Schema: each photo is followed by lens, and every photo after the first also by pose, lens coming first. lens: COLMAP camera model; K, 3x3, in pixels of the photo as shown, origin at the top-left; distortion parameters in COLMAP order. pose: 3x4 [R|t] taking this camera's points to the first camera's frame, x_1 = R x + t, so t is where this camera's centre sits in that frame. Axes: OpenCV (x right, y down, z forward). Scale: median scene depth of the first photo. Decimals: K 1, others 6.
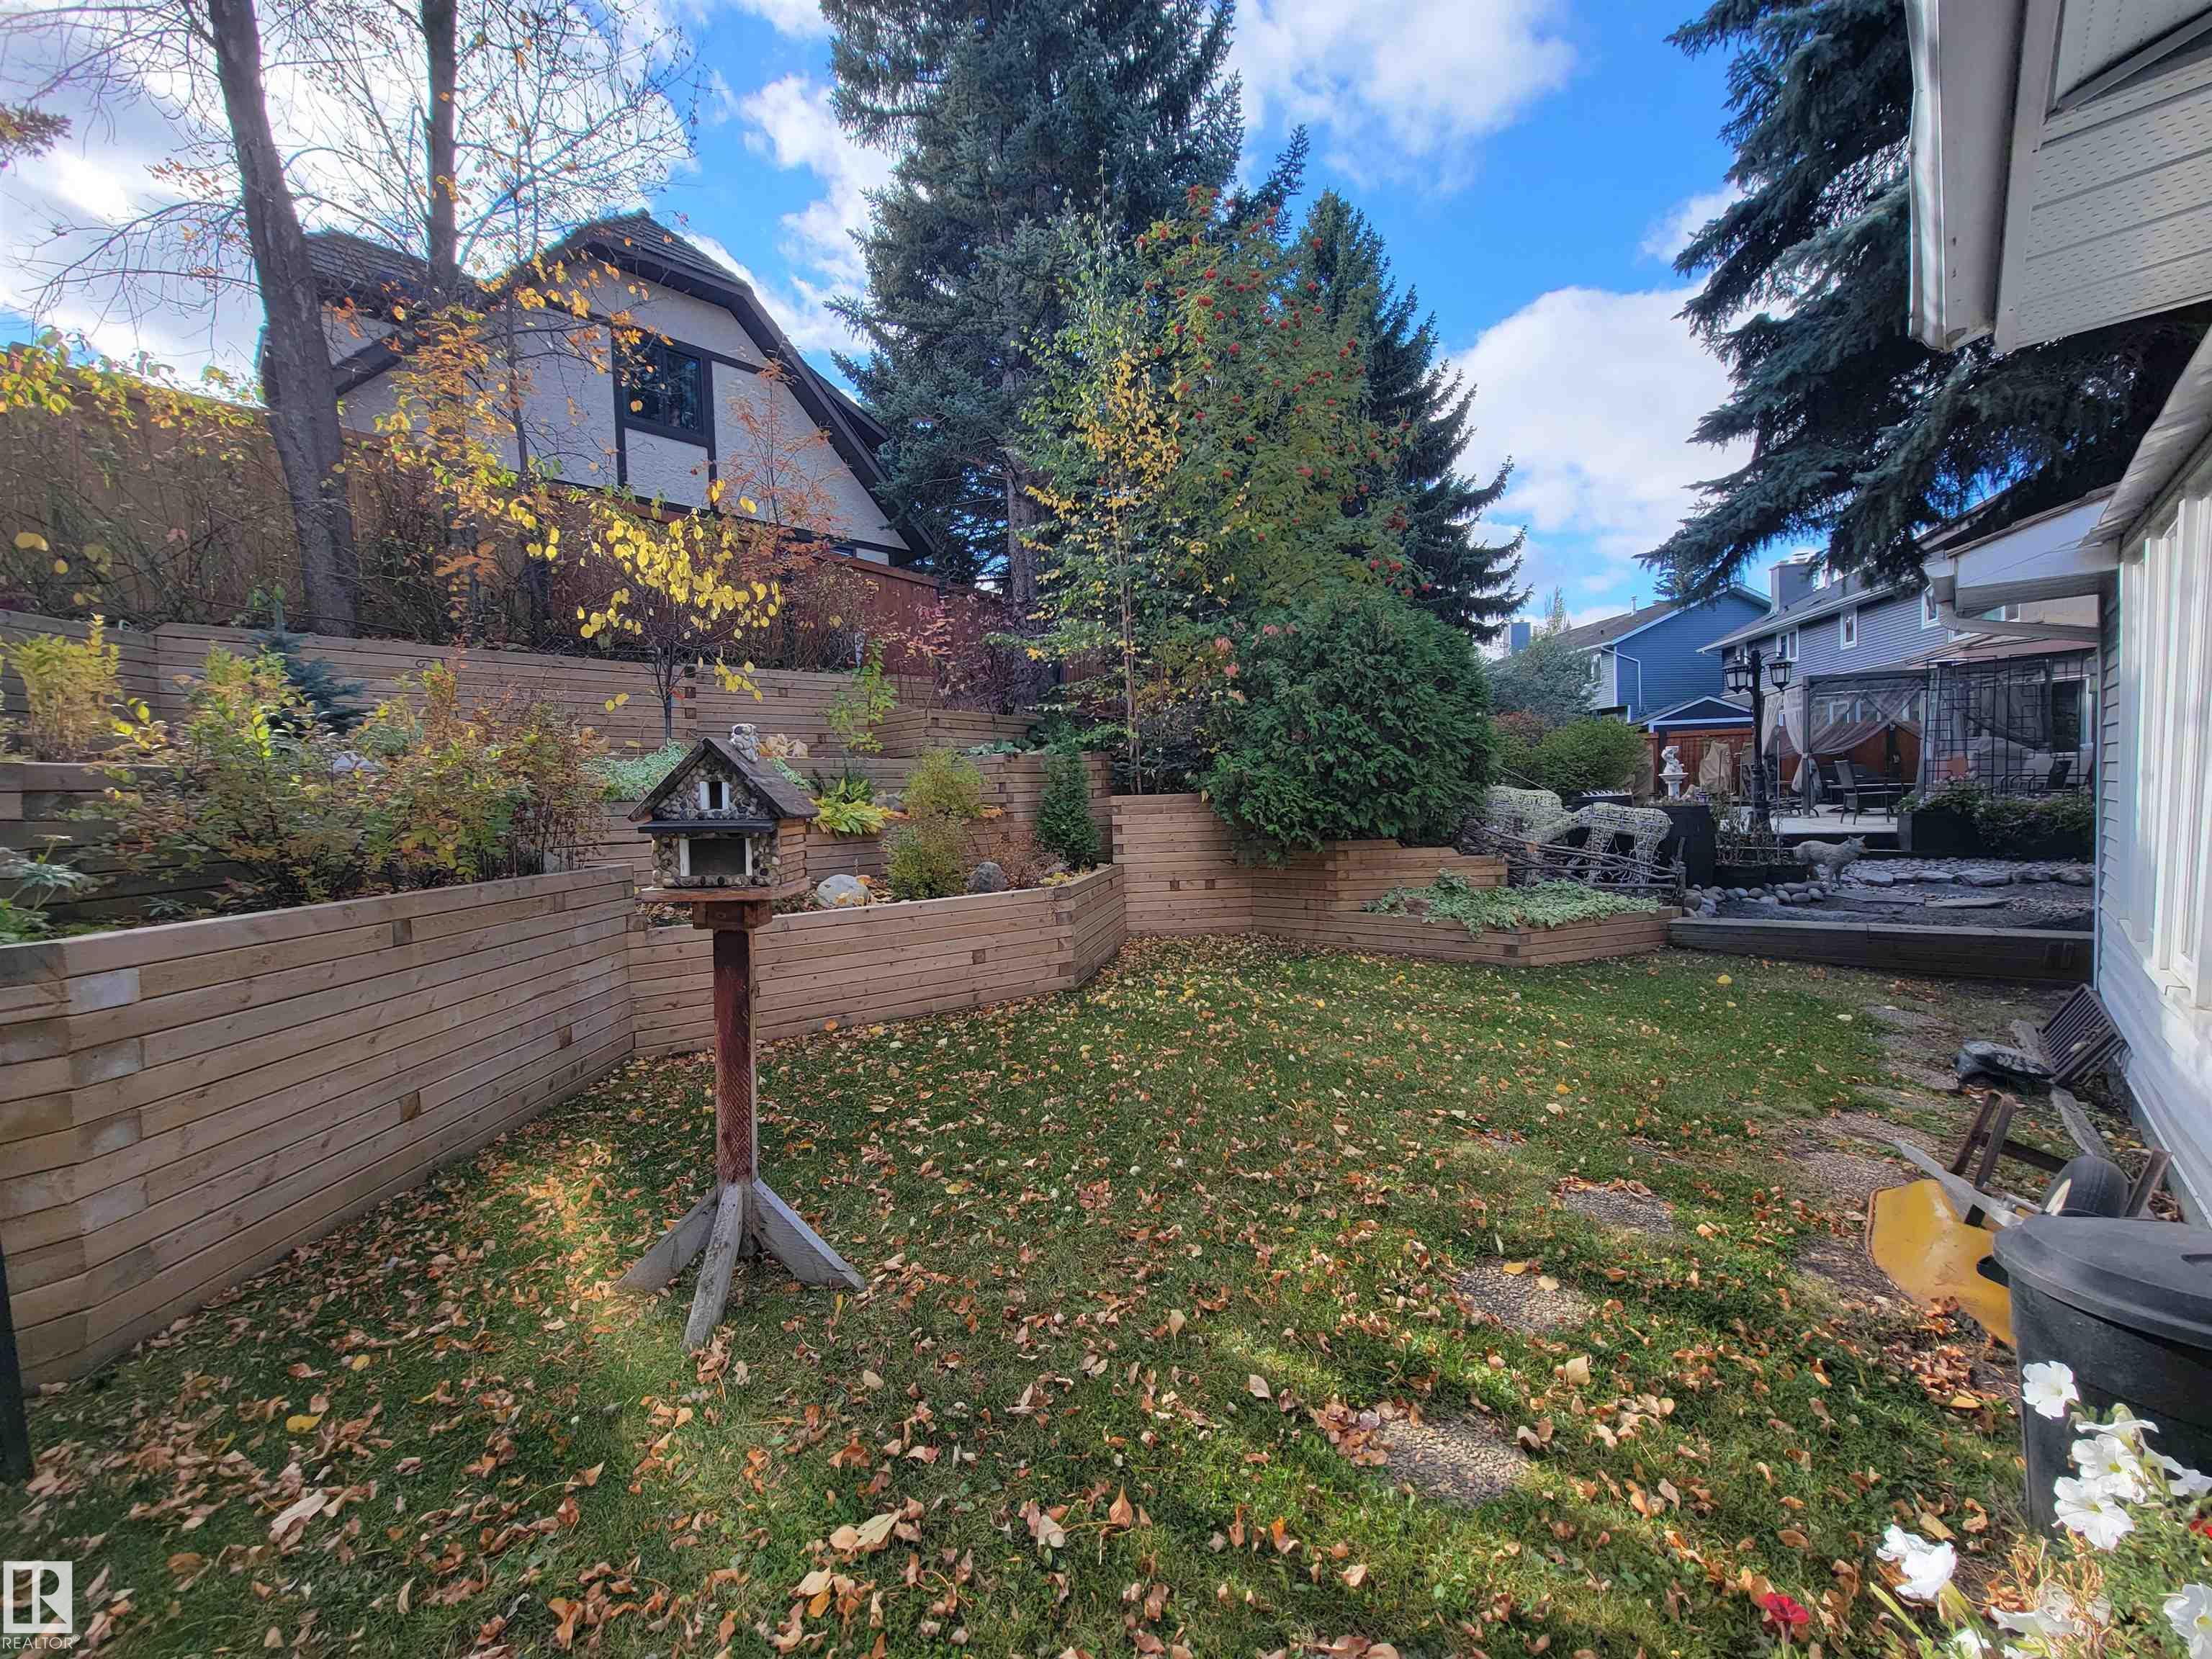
lens RADIAL K [[895.3, 0, 1109.7], [0, 895.3, 828.4], [0, 0, 1]] dist [0.001837, -0.000802]
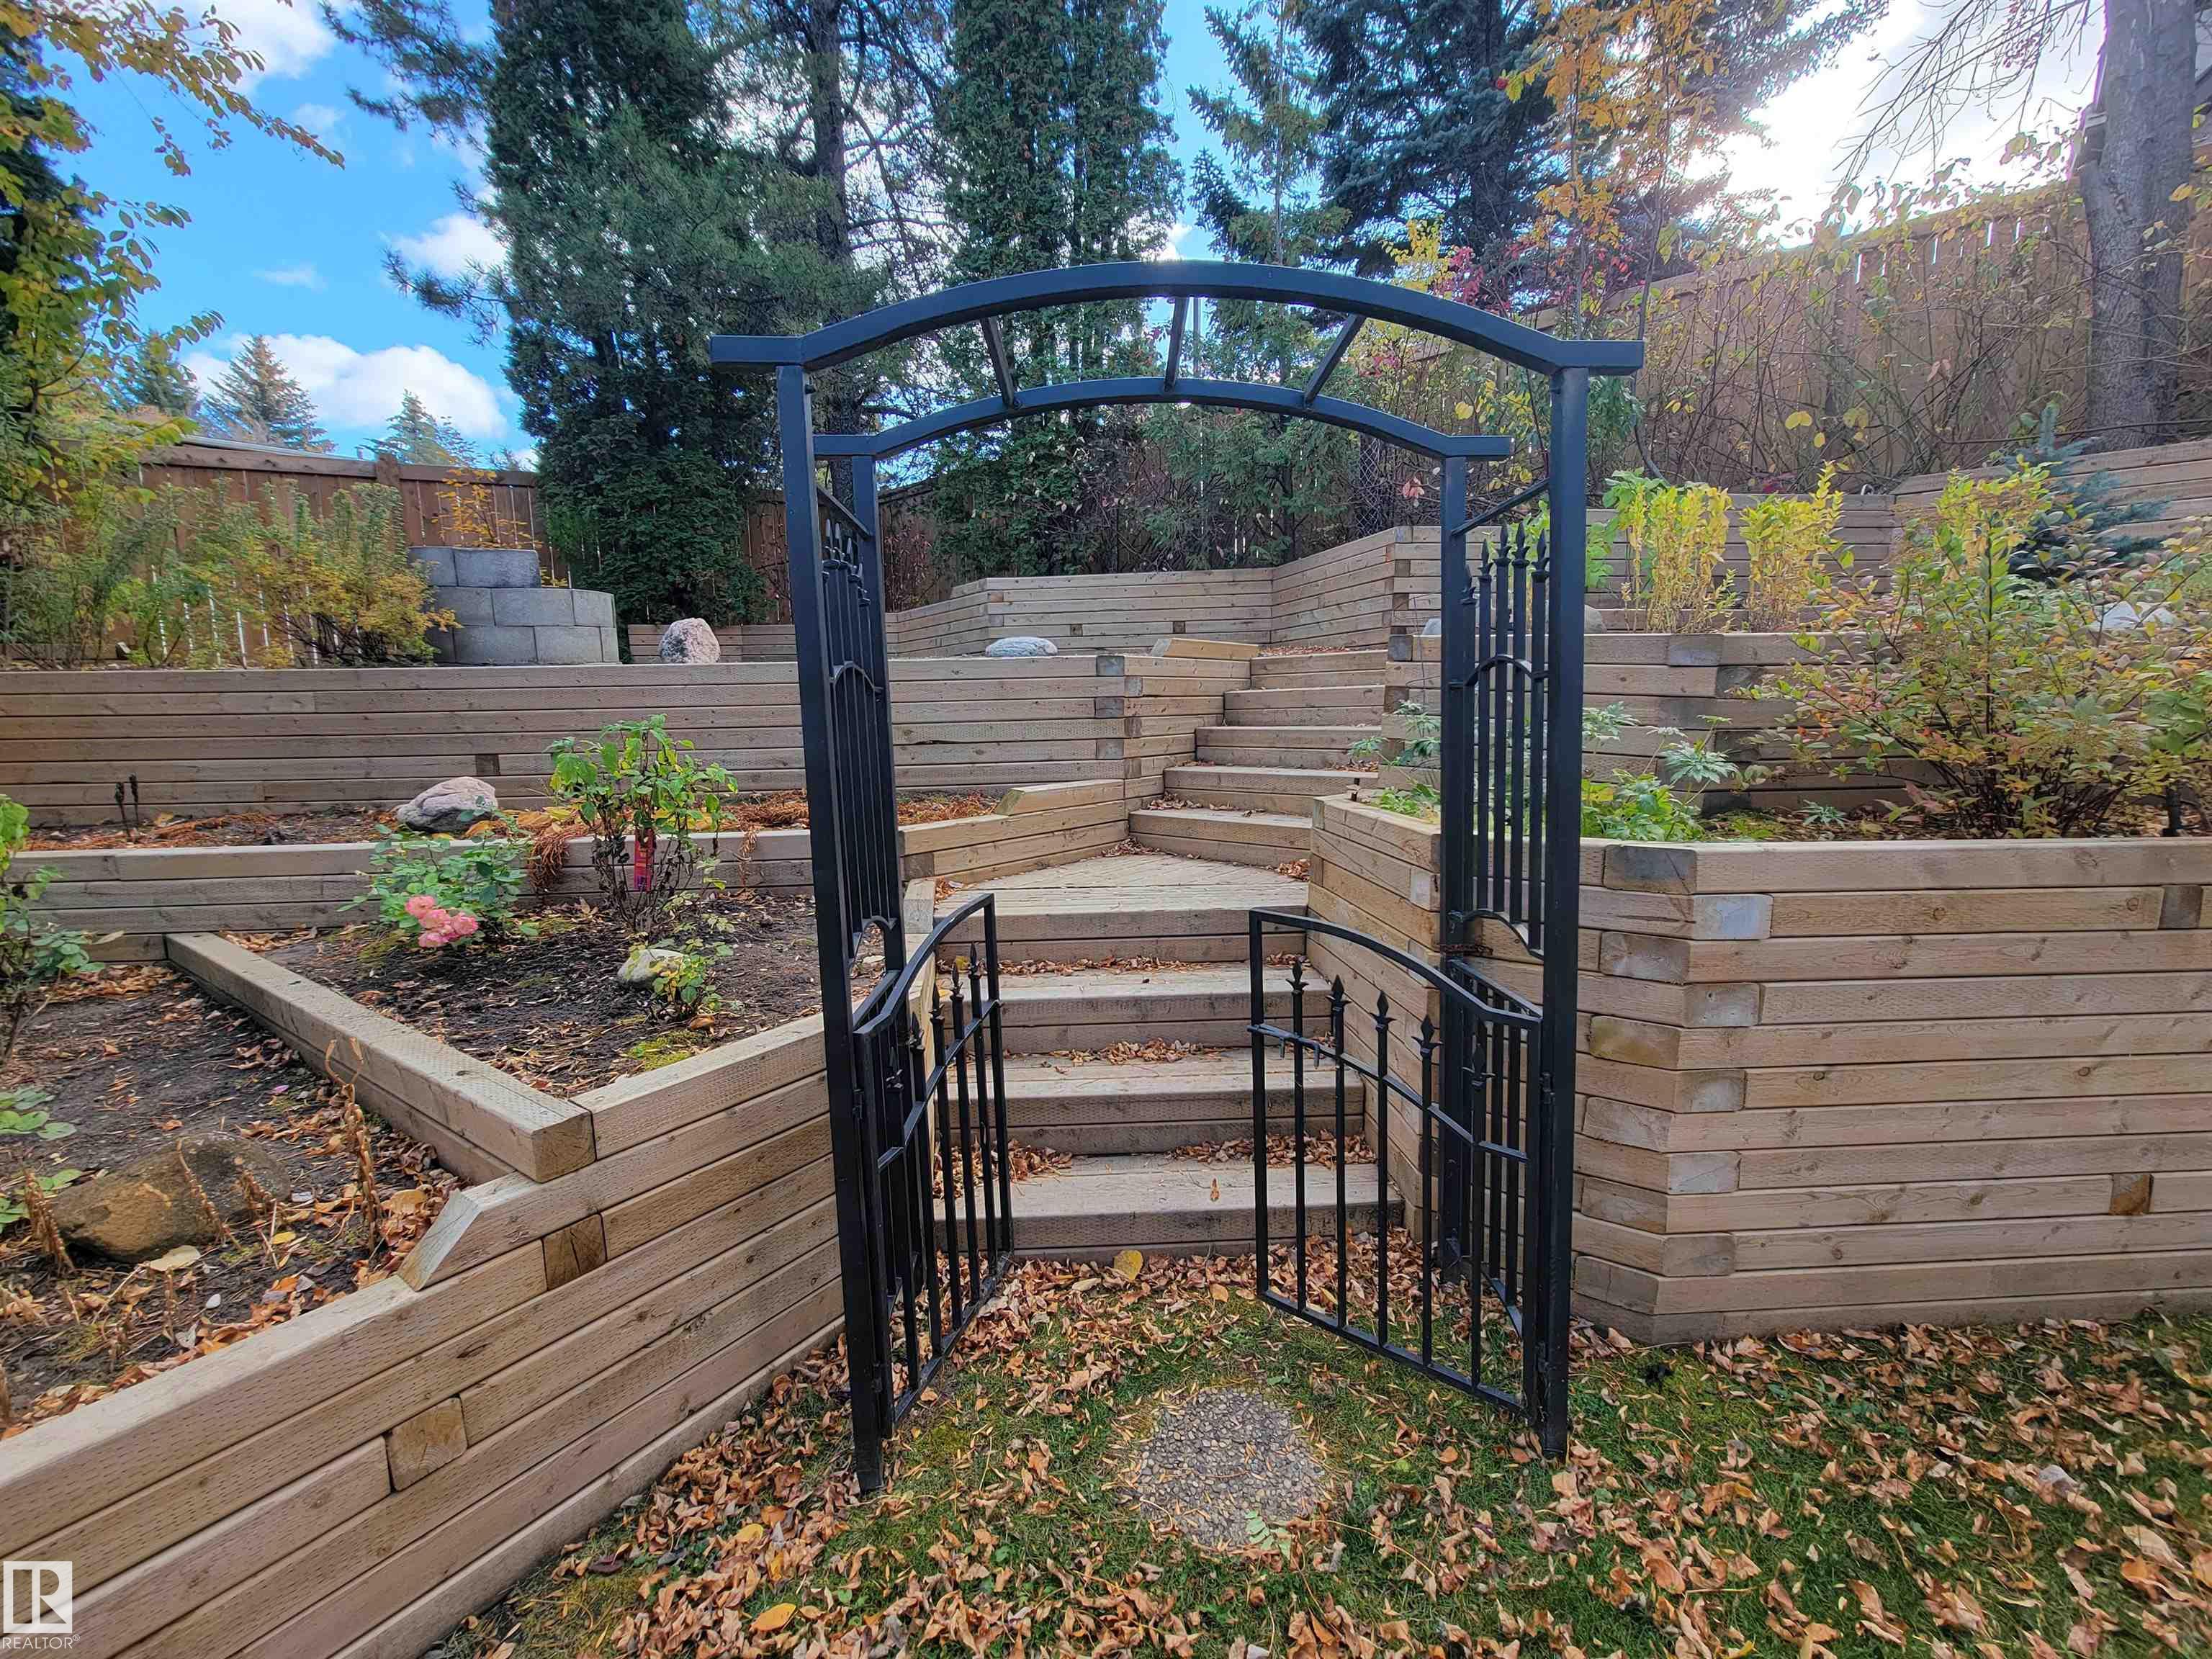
lens RADIAL K [[895.3, 0, 1109.7], [0, 895.3, 828.4], [0, 0, 1]] dist [0.001837, -0.000802]
pose [[0.049576, 0.161907, -0.985560, -0.283453], [-0.032378, 0.986515, 0.160435, -0.003482], [0.998245, 0.023957, 0.054150, 0.302026]]
